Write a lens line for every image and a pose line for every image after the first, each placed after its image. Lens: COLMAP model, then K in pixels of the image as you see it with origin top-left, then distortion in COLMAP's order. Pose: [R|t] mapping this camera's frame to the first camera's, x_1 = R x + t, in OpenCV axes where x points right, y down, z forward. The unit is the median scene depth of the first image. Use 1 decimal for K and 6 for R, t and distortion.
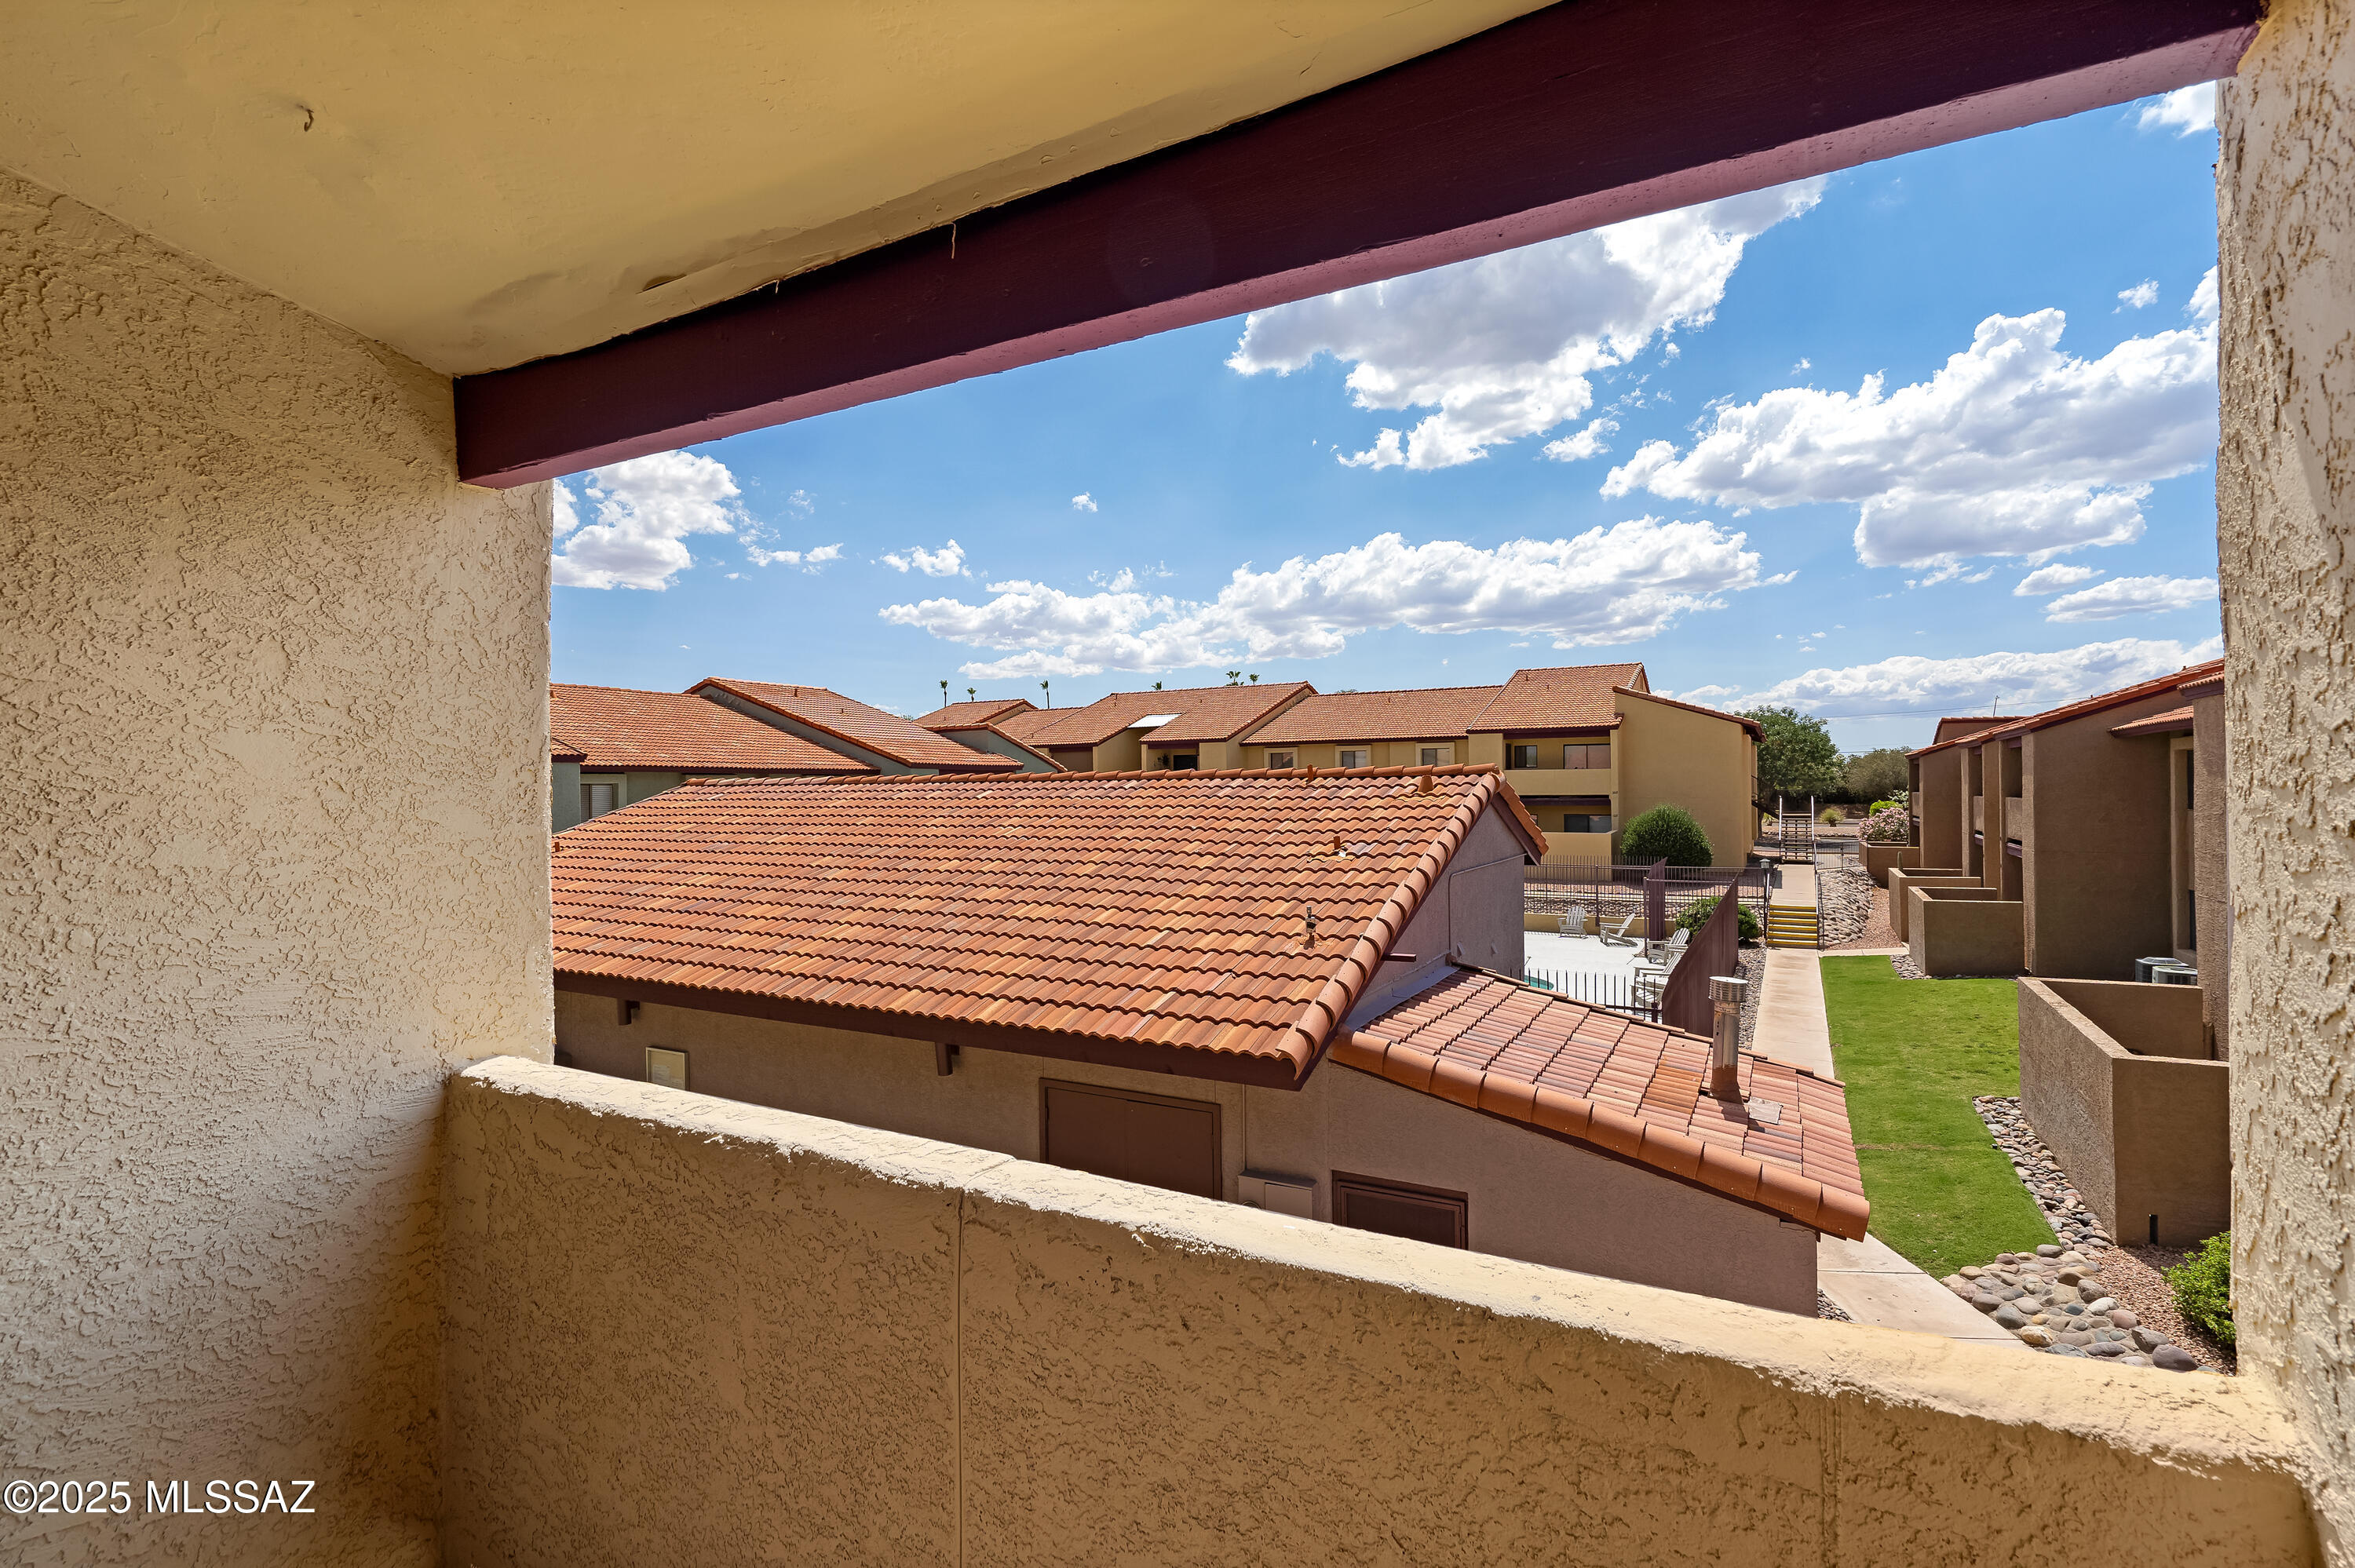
lens RADIAL K [[1075.8, 0, 1177.5], [0, 1075.8, 784.0], [0, 0, 1]] dist [-0.004342, 0.000869]
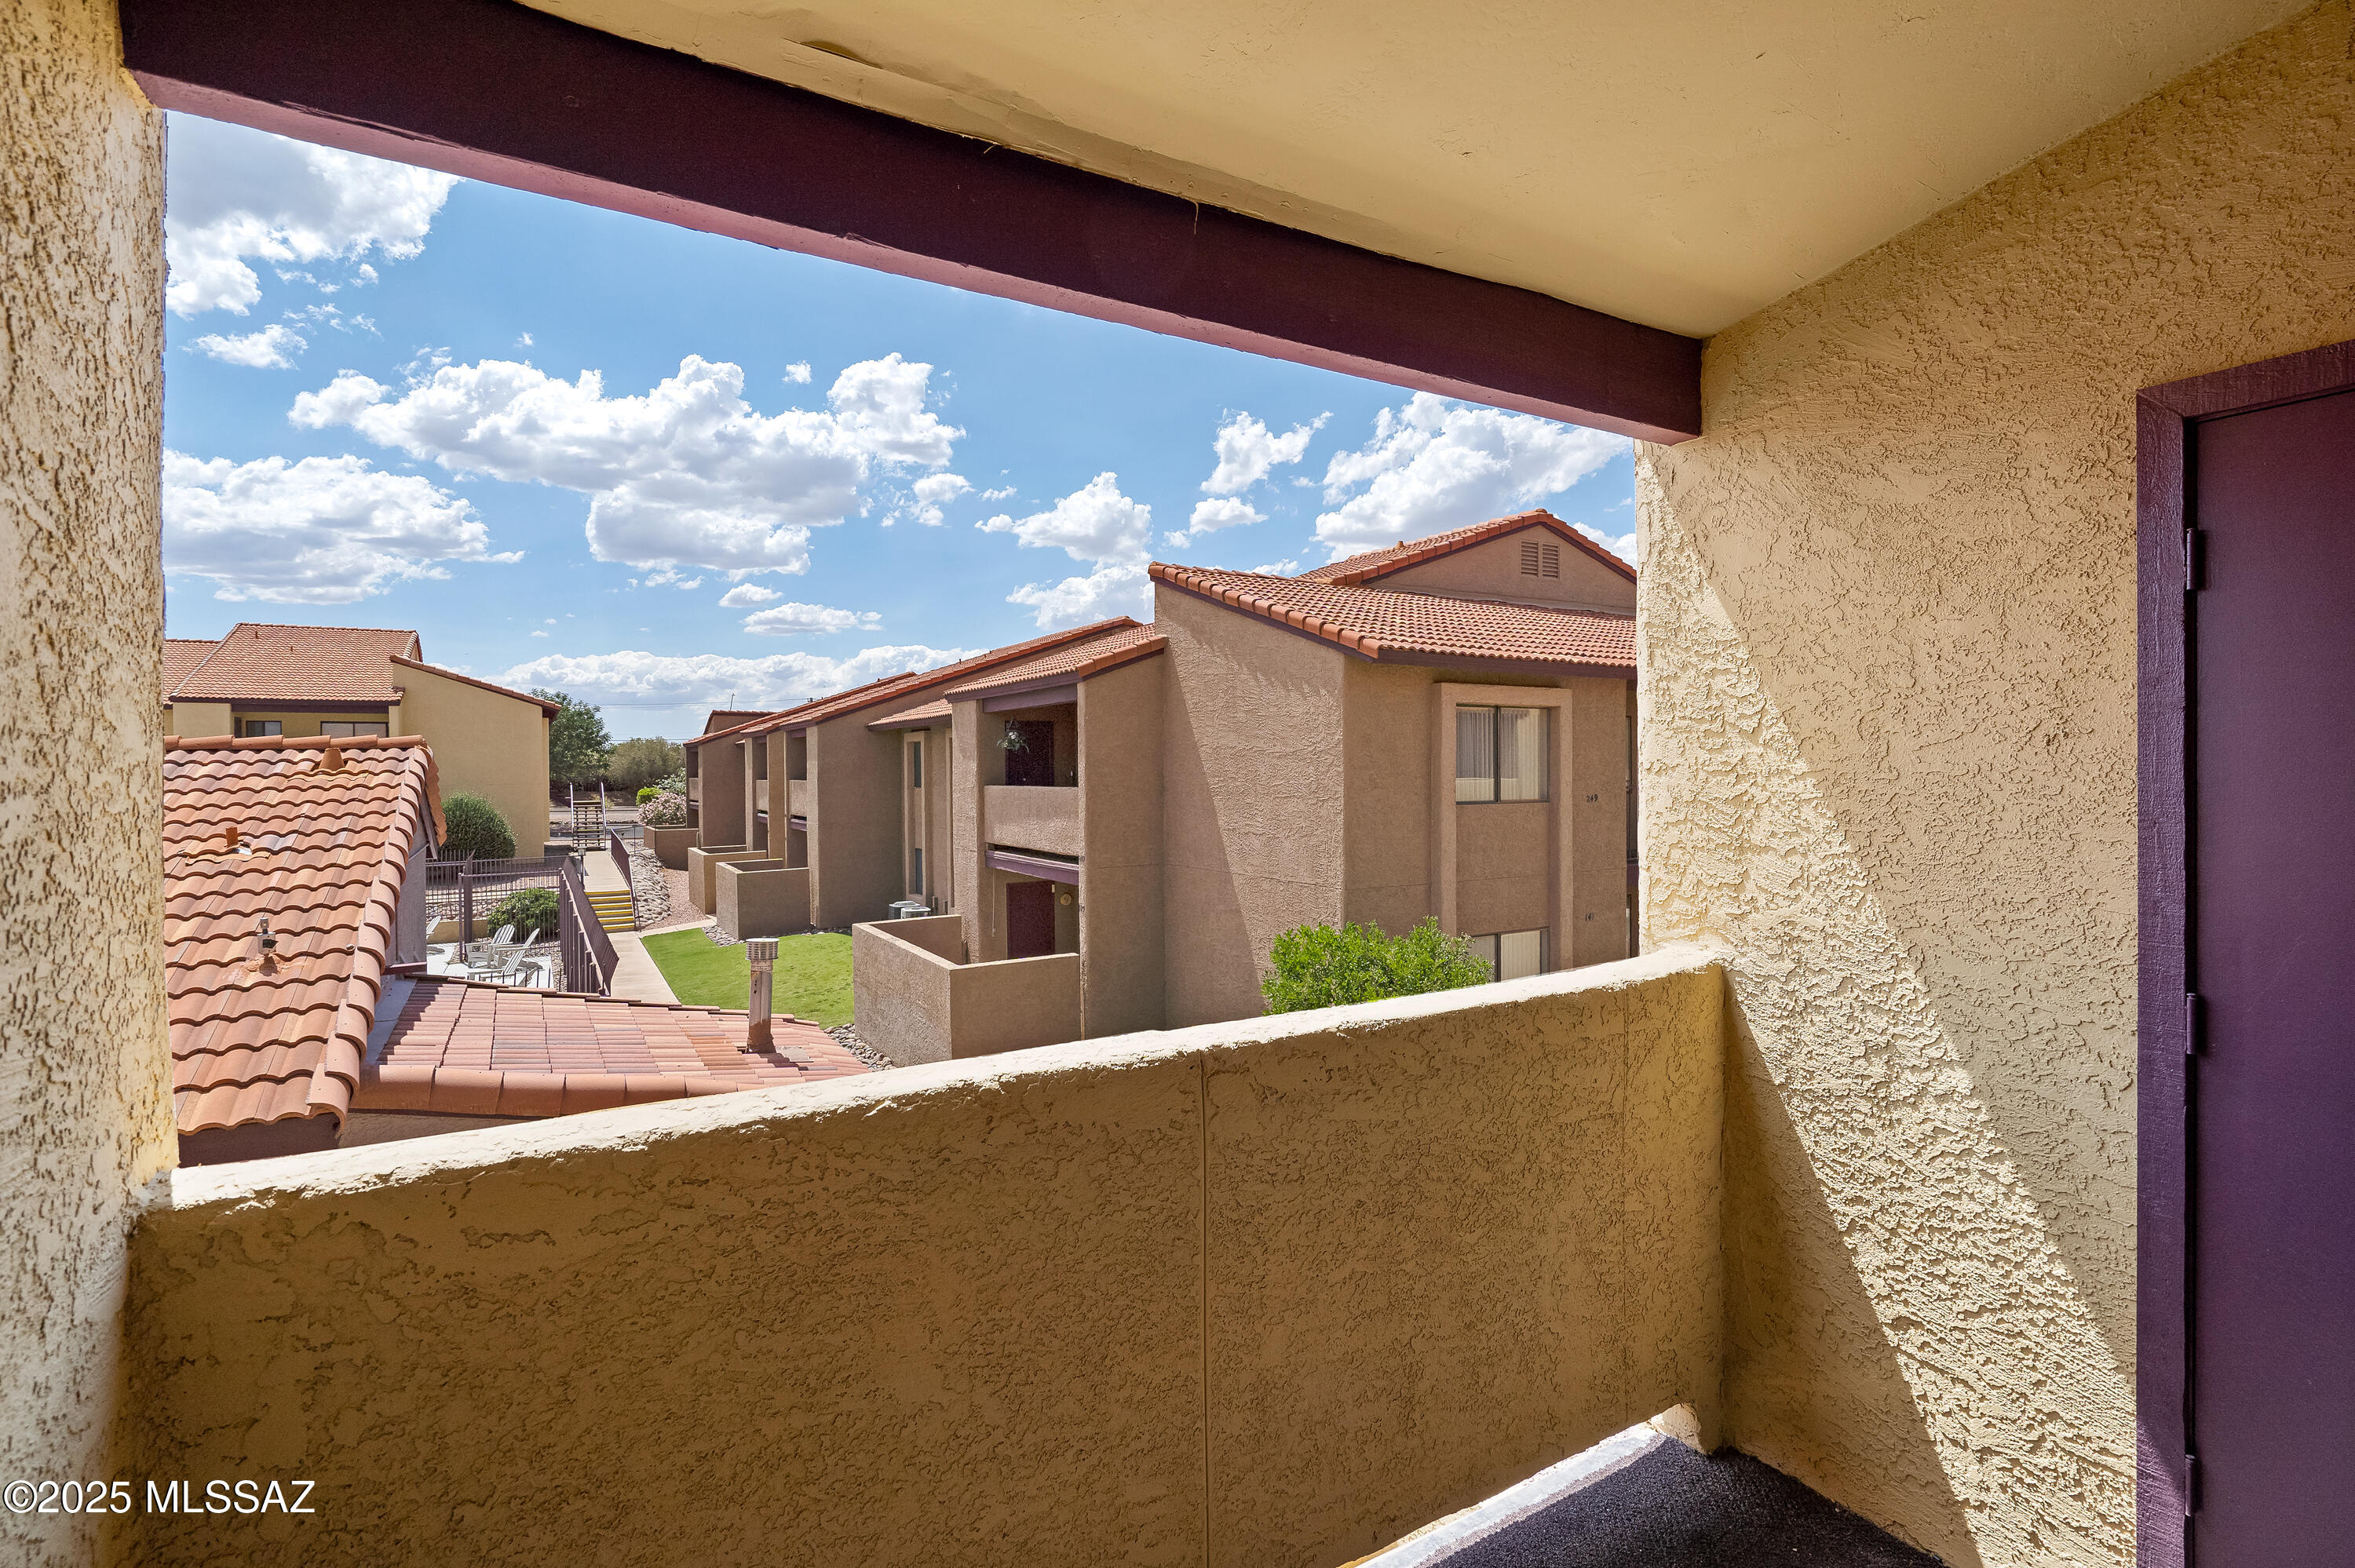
lens RADIAL K [[1123.5, 0, 1167.7], [0, 1123.5, 767.4], [0, 0, 1]] dist [-0.005636, -0.000222]
pose [[0.508785, 0.003289, 0.860887, -0.142917], [0.001240, 0.999989, -0.004553, 0.009121], [-0.860893, 0.003384, 0.508776, 0.047698]]
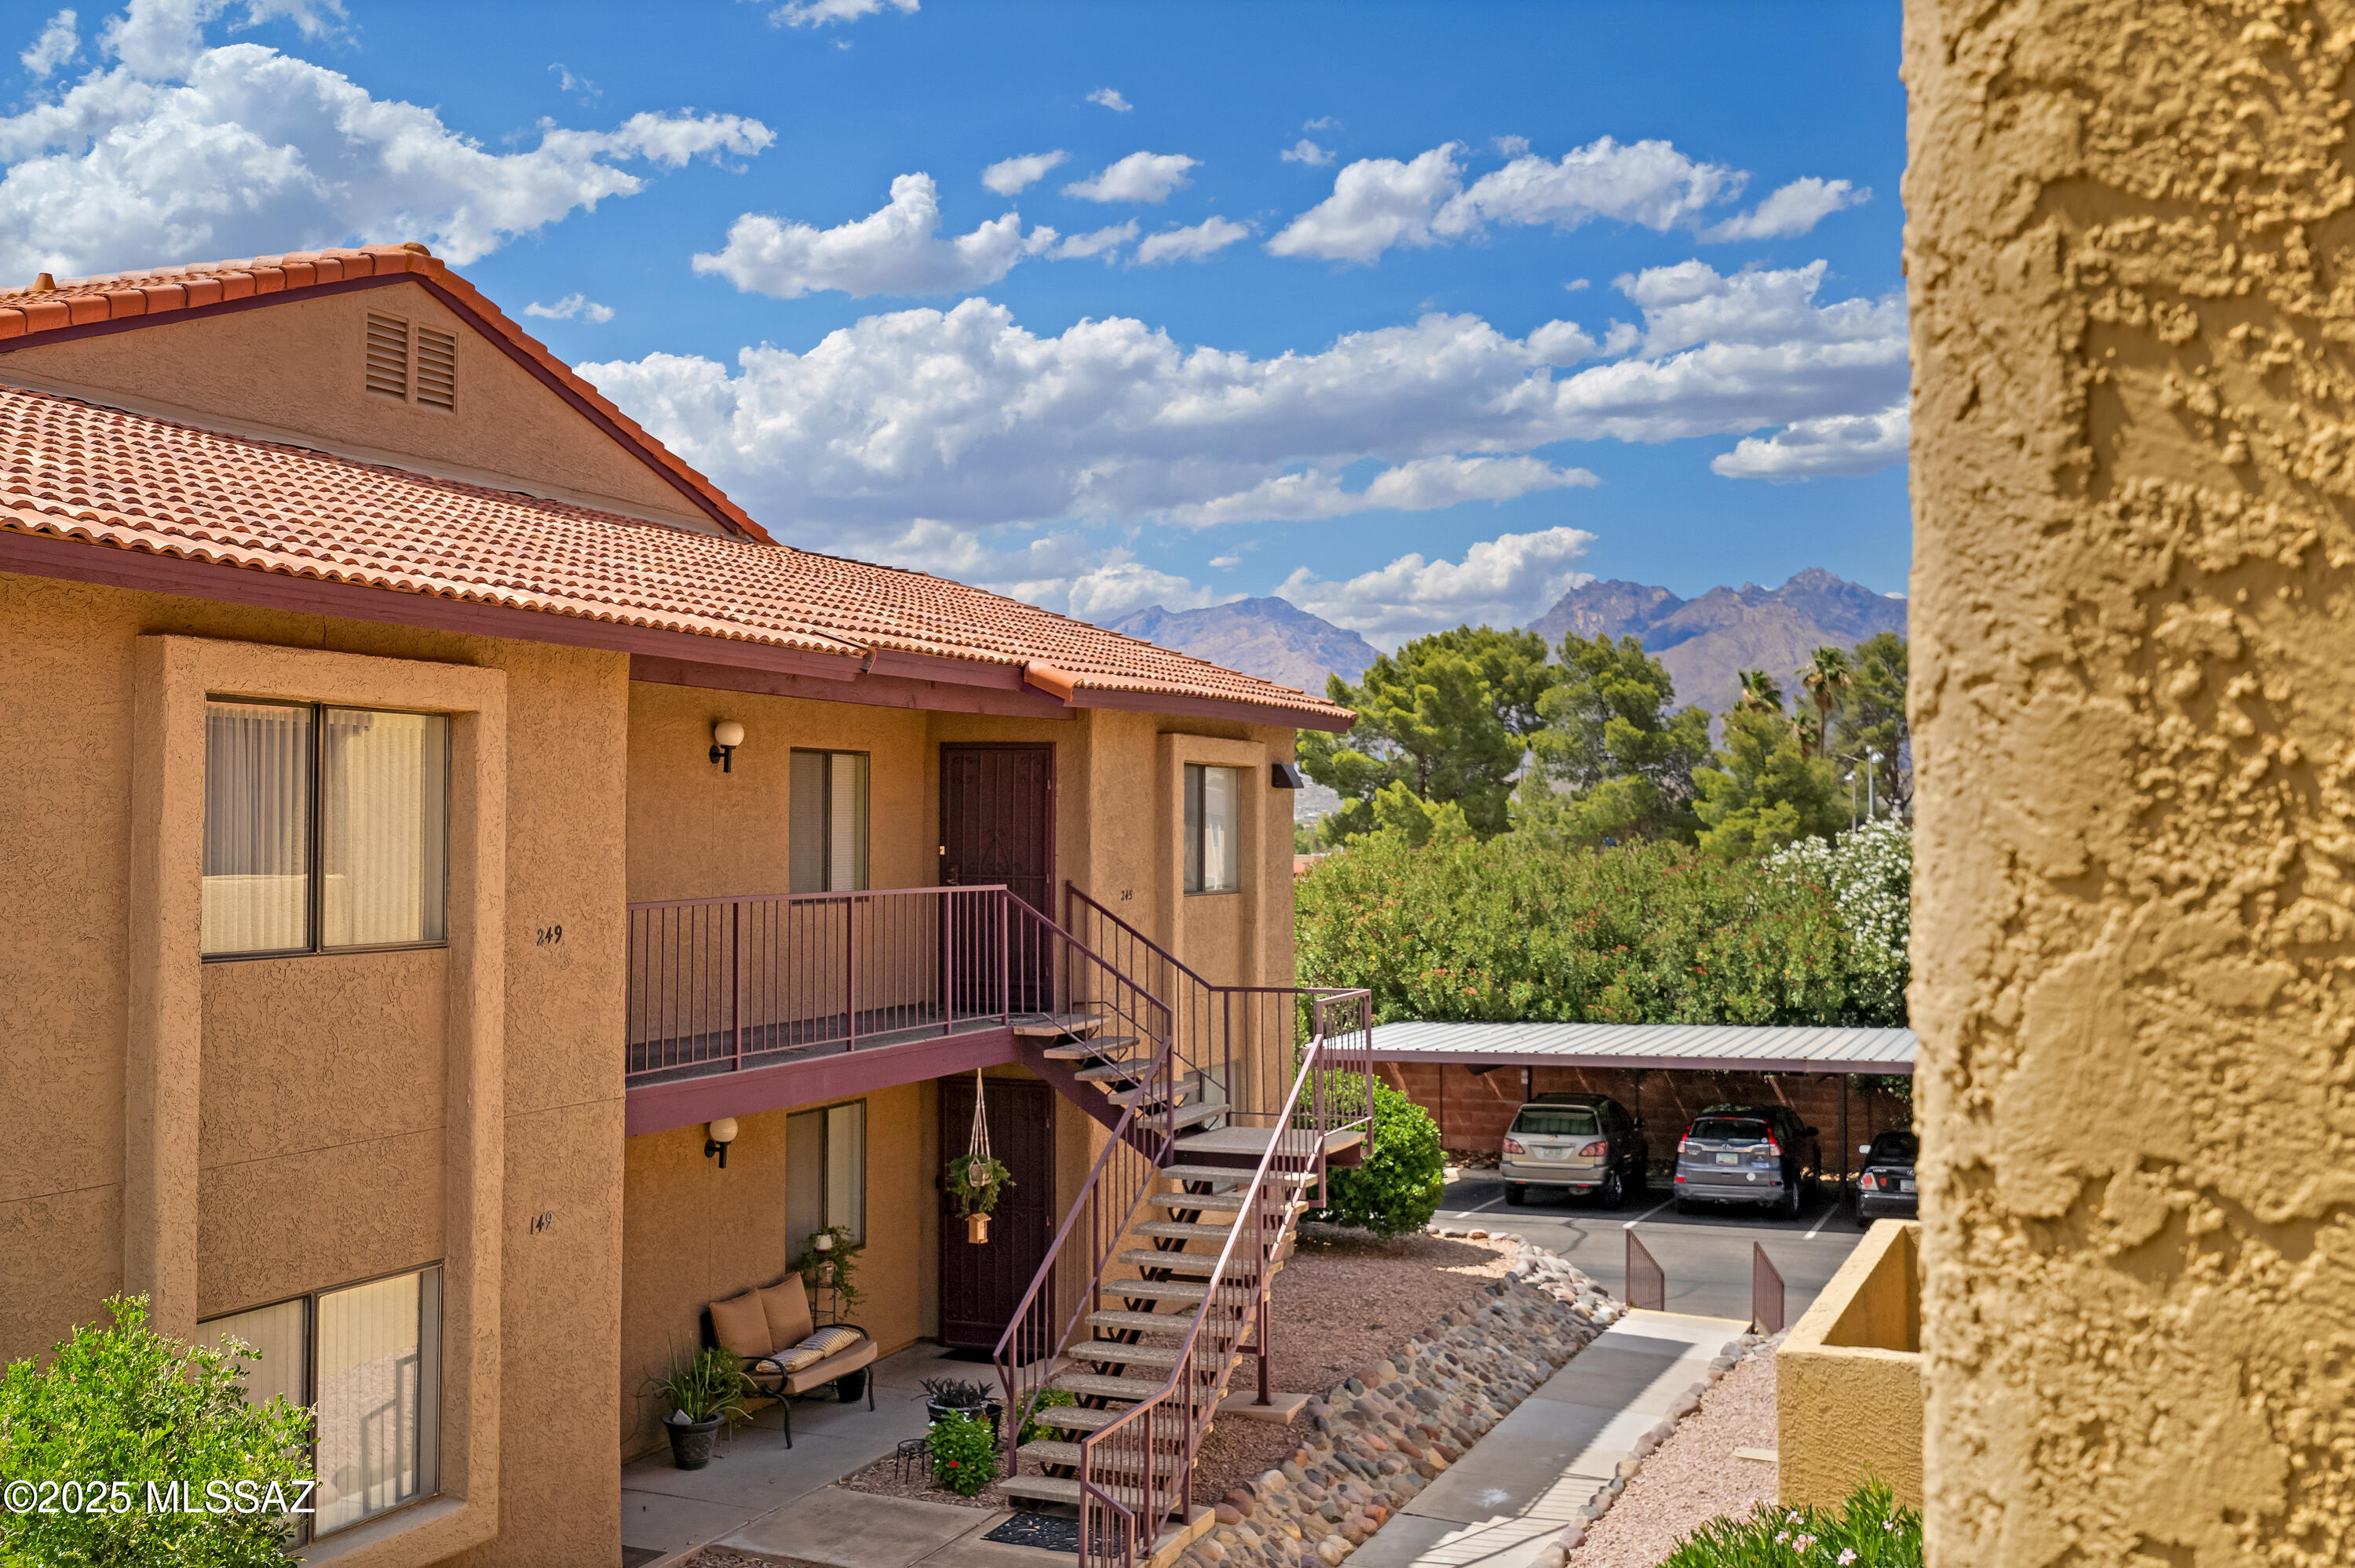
lens RADIAL K [[2332.1, 0, 1177.5], [0, 2332.1, 784.0], [0, 0, 1]] dist [0.065080, -0.003694]
pose [[-0.118698, 0.026443, 0.992578, -0.112141], [-0.001242, 0.999641, -0.026779, 0.007334], [-0.992930, -0.004411, -0.118622, 0.058255]]
